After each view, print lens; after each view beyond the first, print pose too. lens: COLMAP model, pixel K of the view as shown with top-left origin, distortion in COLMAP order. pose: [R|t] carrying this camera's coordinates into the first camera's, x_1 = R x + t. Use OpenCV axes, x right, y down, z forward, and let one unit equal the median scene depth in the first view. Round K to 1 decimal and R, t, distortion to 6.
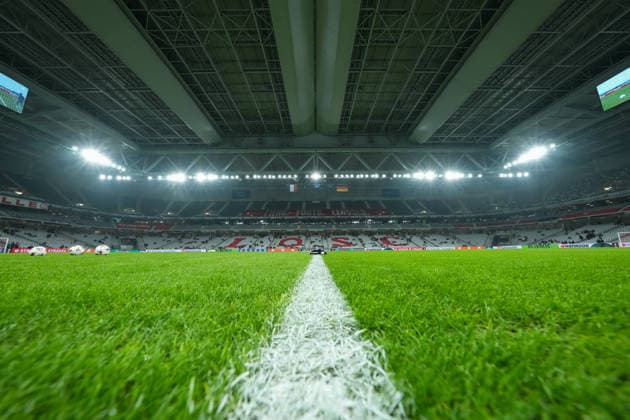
lens RADIAL K [[228.3, 0, 315.0], [0, 228.3, 210.0], [0, 0, 1]] dist [-0.001086, -0.000008]
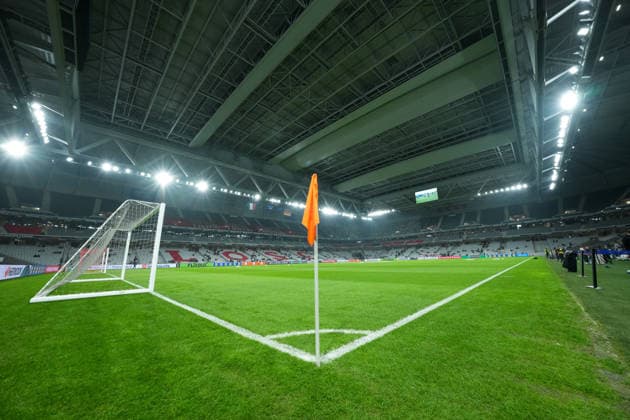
lens RADIAL K [[228.3, 0, 315.0], [0, 228.3, 210.0], [0, 0, 1]] dist [-0.001086, -0.000008]
pose [[0.708957, 0.145802, 0.690016, -0.683821], [-0.102475, 0.989310, -0.103755, 0.005207], [-0.697767, 0.002848, 0.716319, -0.003842]]
